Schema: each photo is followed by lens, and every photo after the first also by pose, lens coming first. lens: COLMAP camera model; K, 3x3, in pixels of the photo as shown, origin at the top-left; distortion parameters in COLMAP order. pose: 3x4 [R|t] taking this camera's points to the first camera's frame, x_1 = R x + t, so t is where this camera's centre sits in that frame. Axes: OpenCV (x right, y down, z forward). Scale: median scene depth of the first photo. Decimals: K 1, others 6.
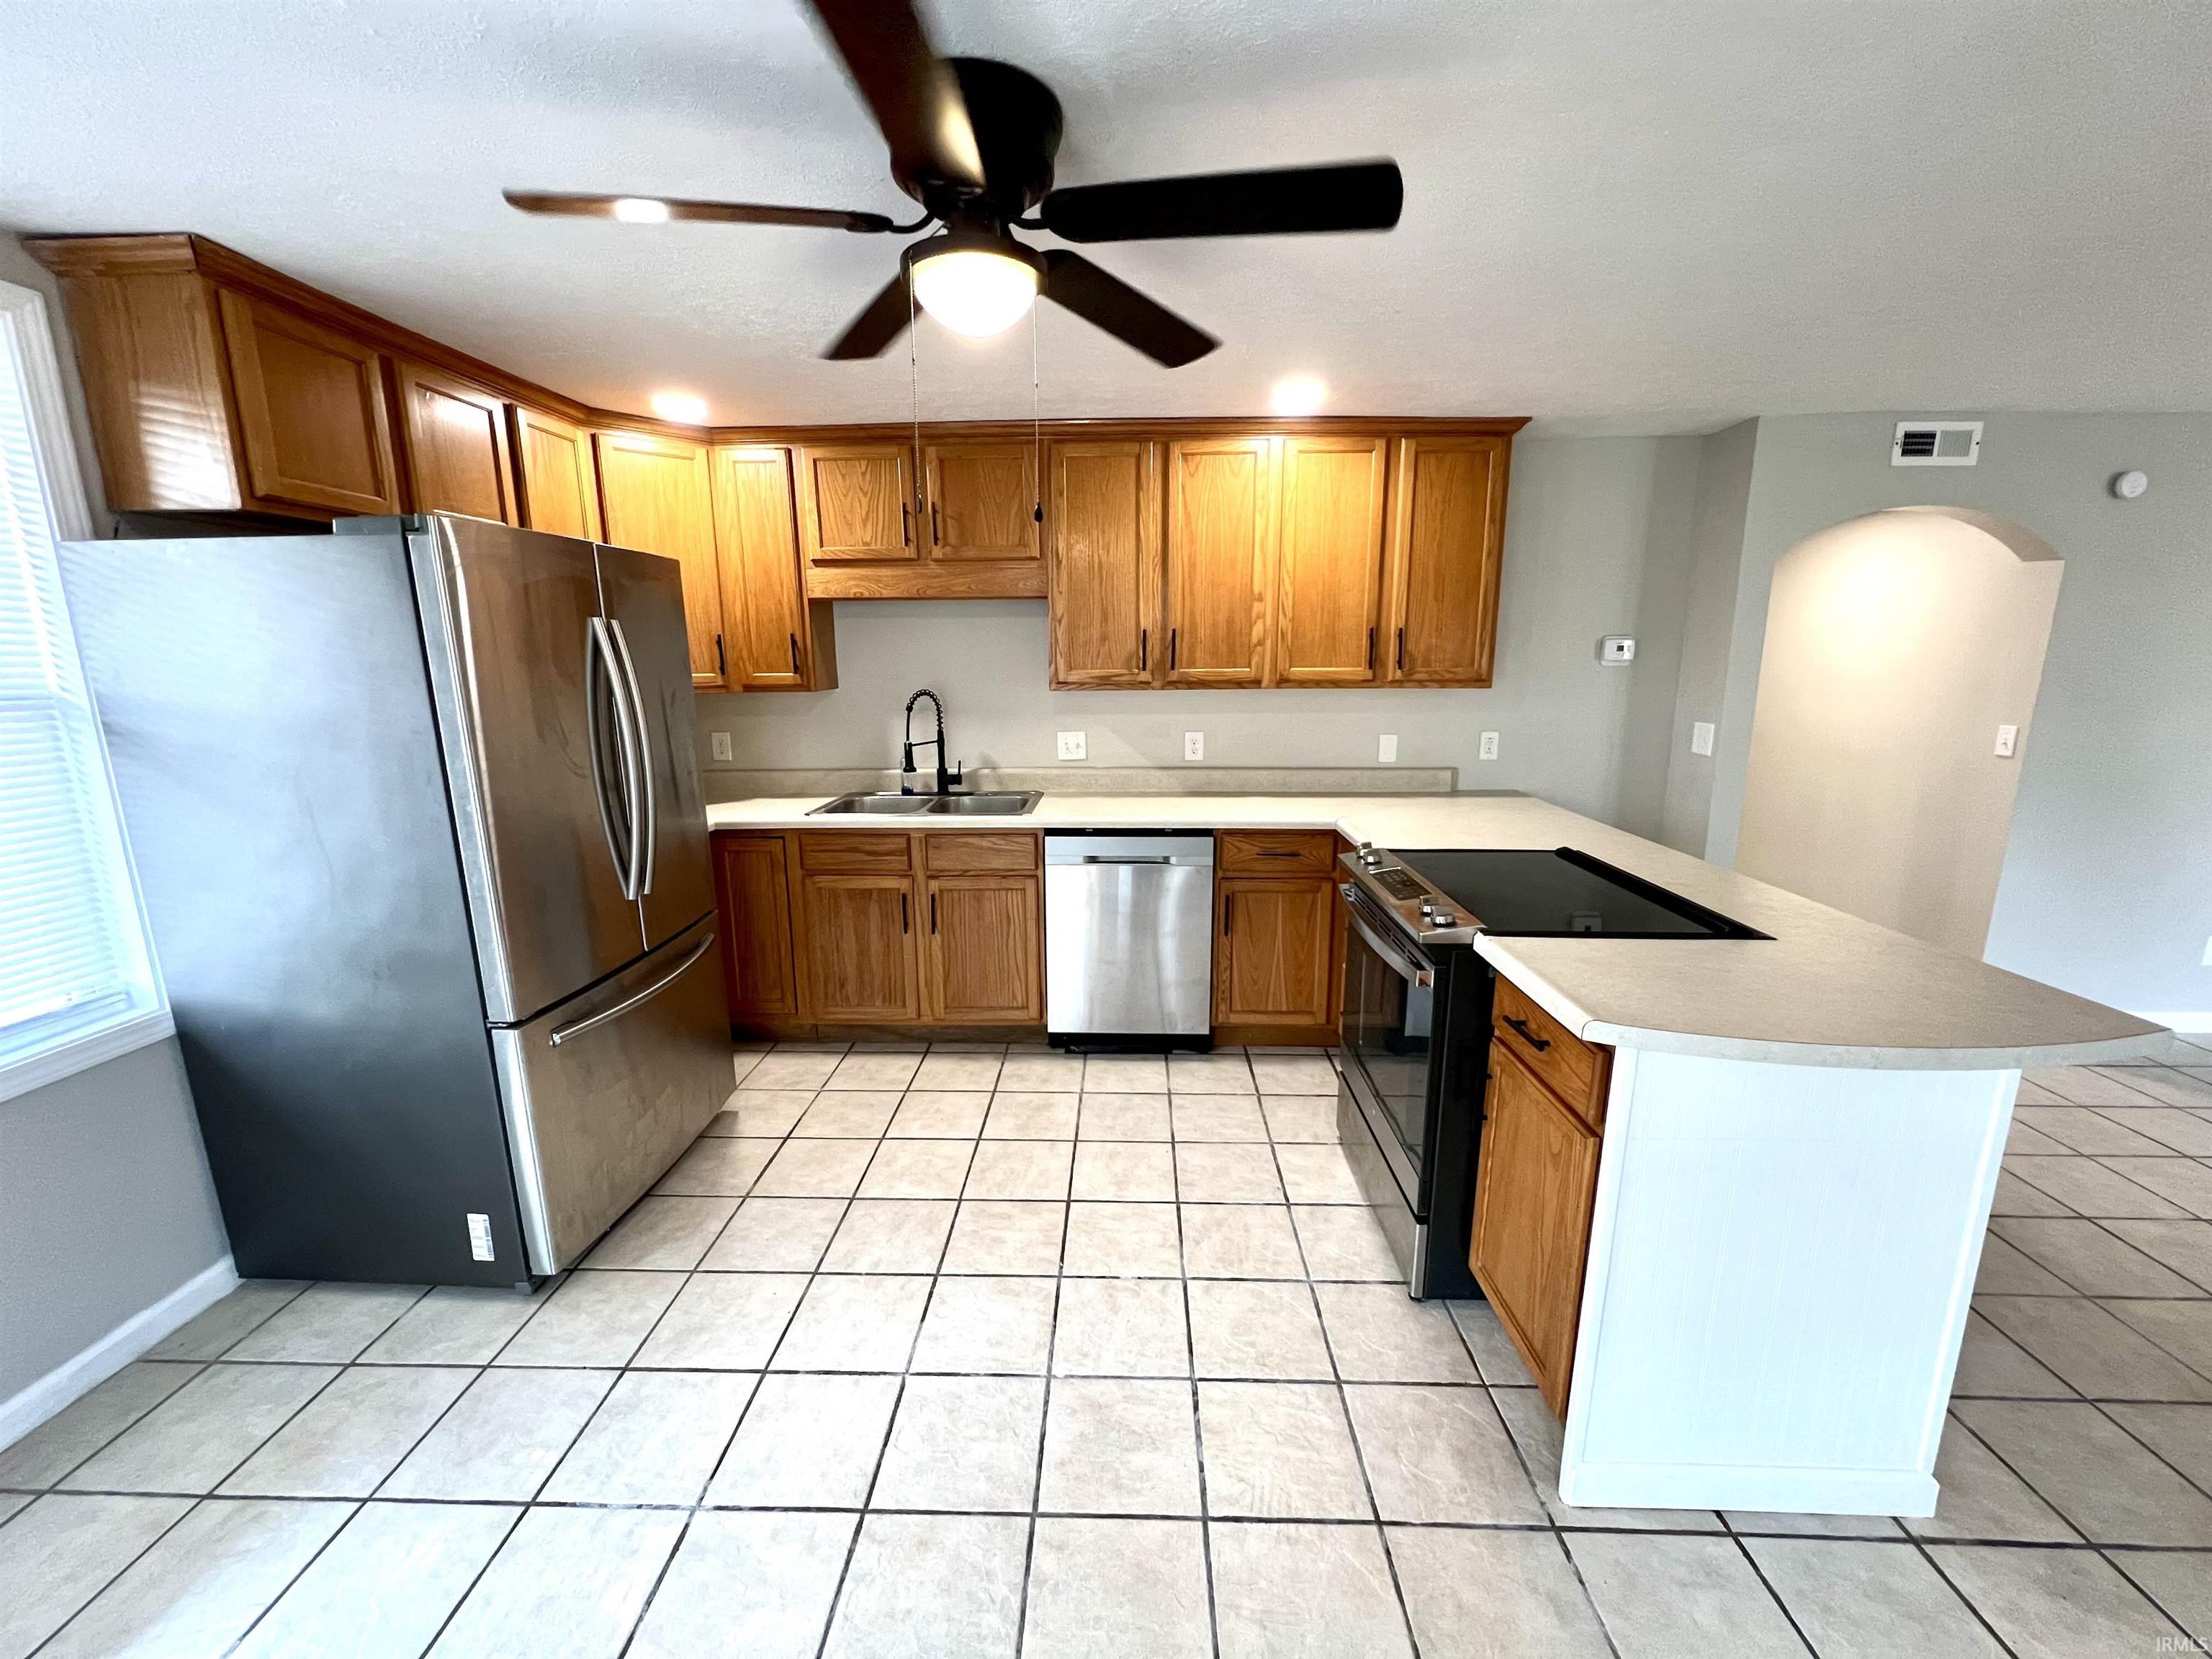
lens RADIAL K [[877.2, 0, 1101.7], [0, 877.2, 831.4], [0, 0, 1]] dist [0.000944, -0.000568]
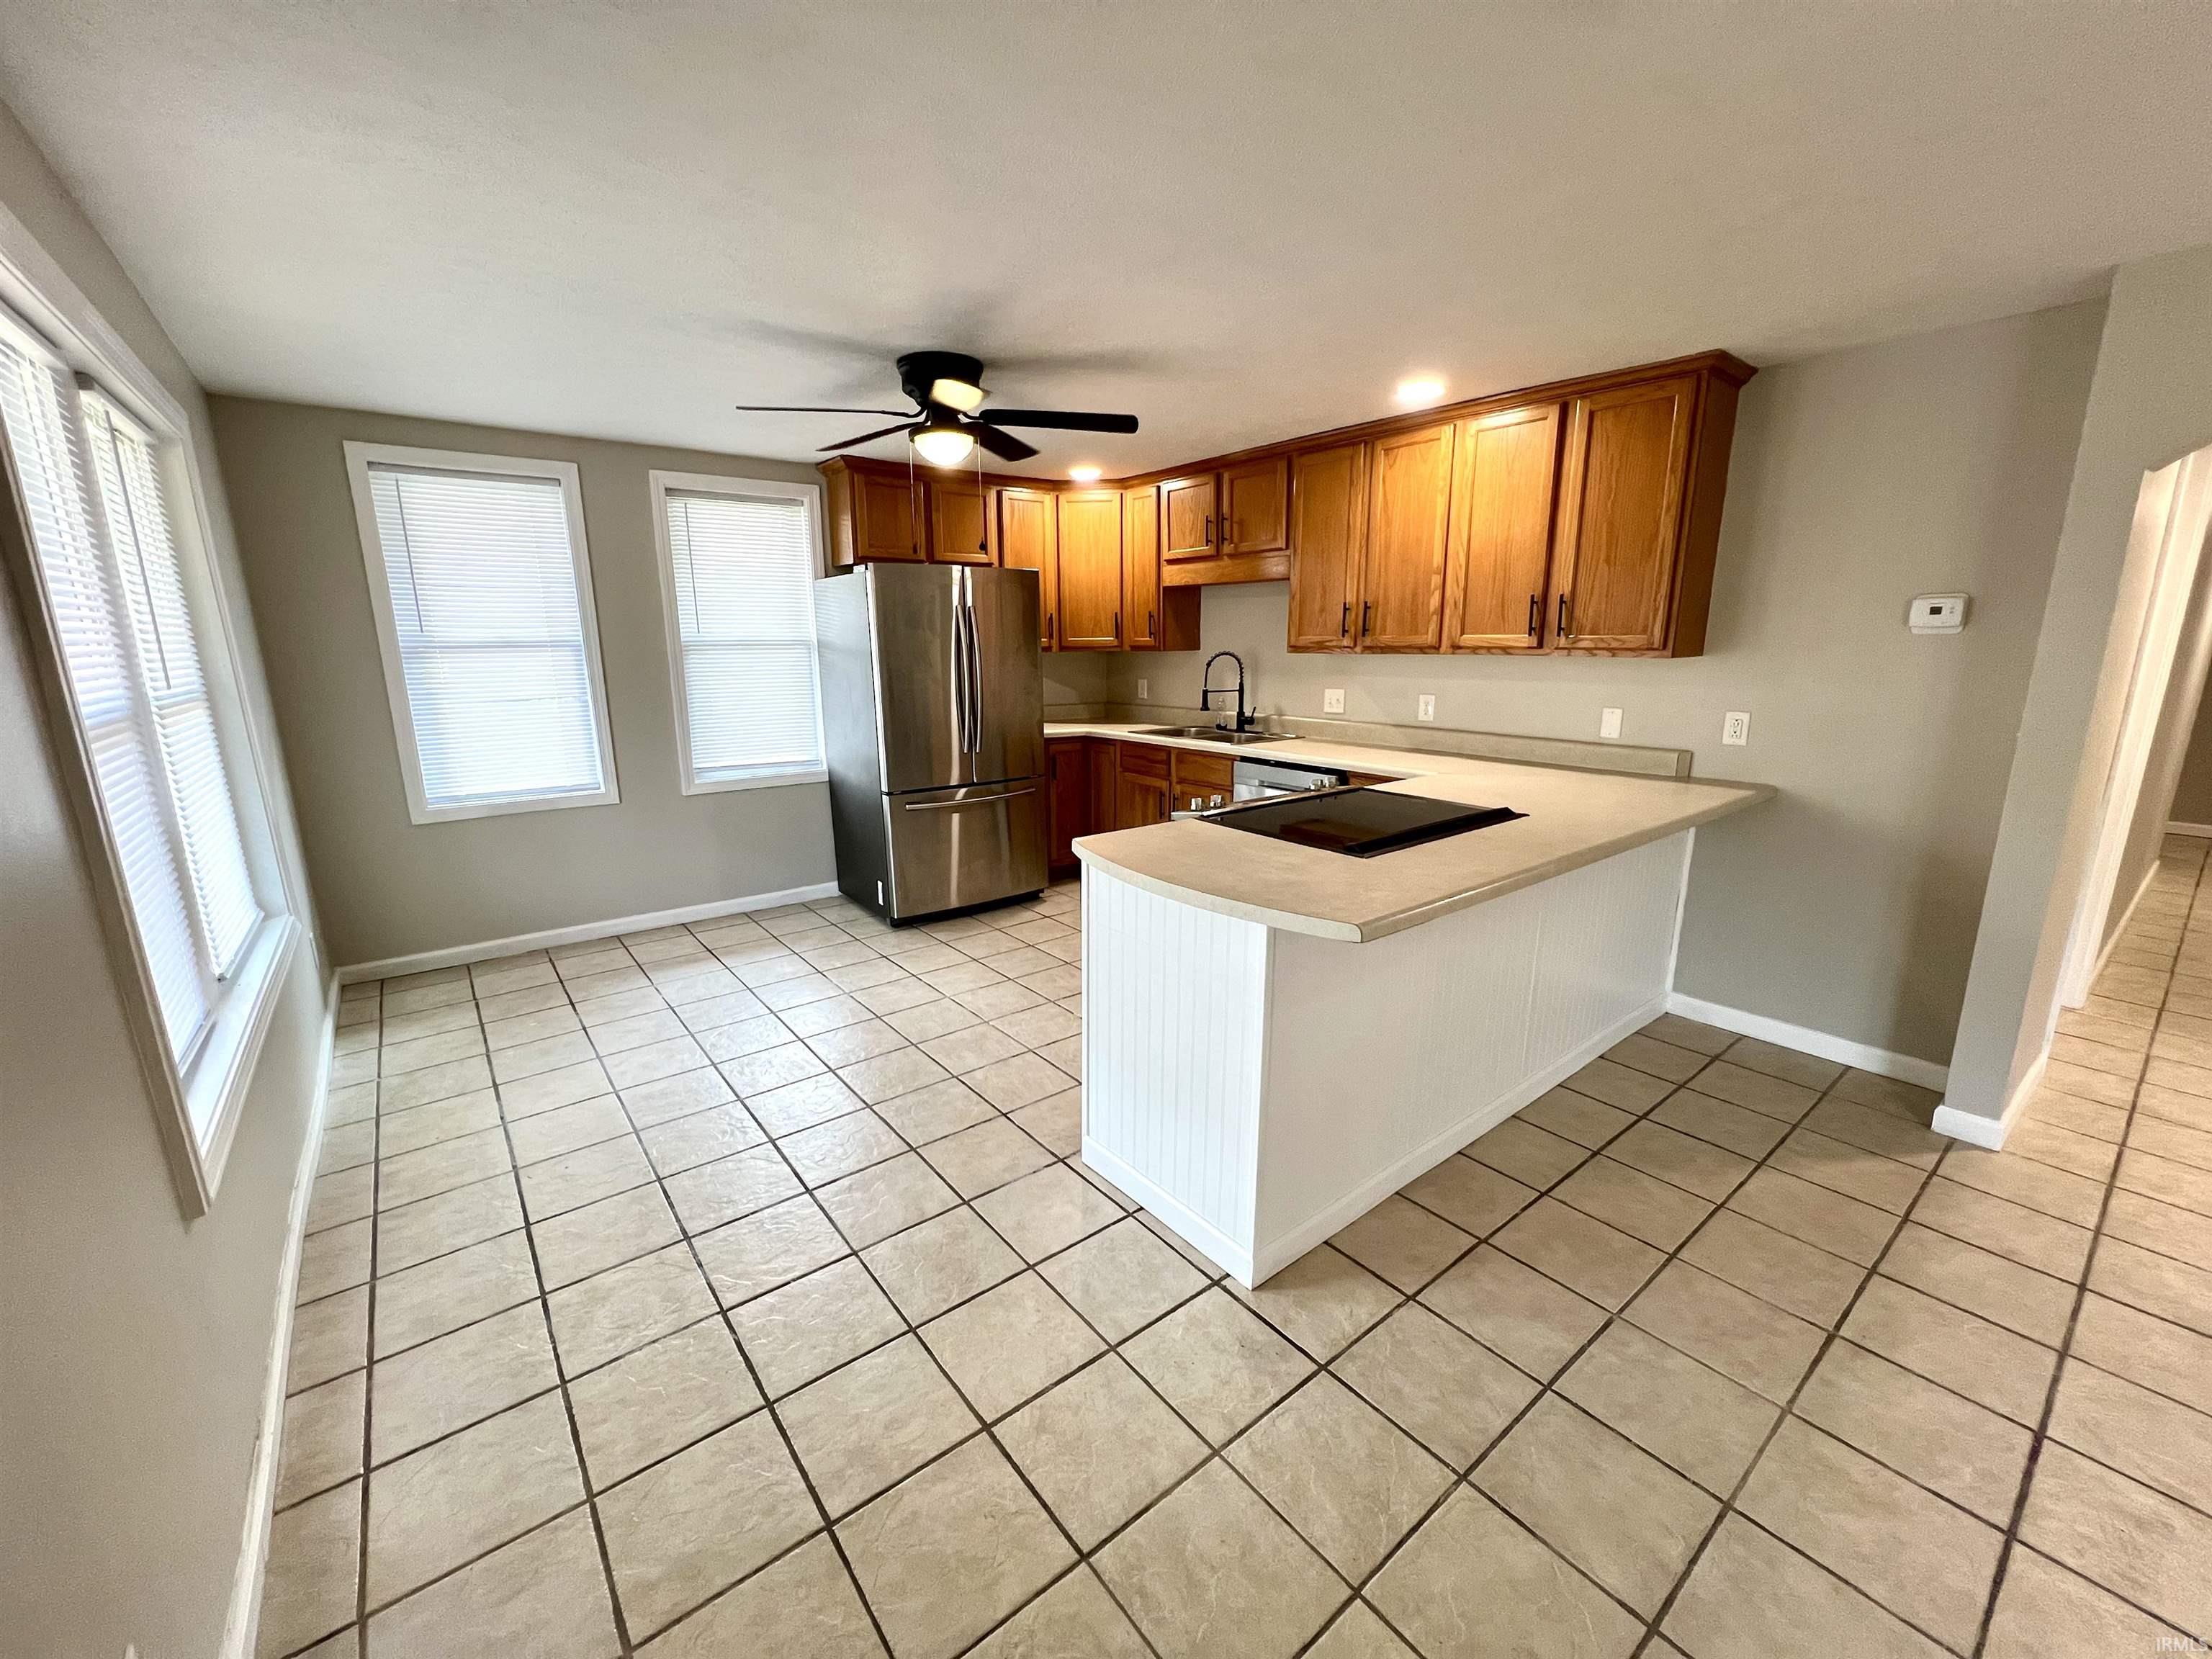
lens RADIAL K [[877.2, 0, 1106.7], [0, 877.2, 832.0], [0, 0, 1]] dist [0.000944, -0.000568]
pose [[0.646337, 0.169250, -0.744045, 0.773578], [-0.152363, 0.984080, 0.091496, 0.018255], [0.747686, 0.054228, 0.661835, -0.018500]]
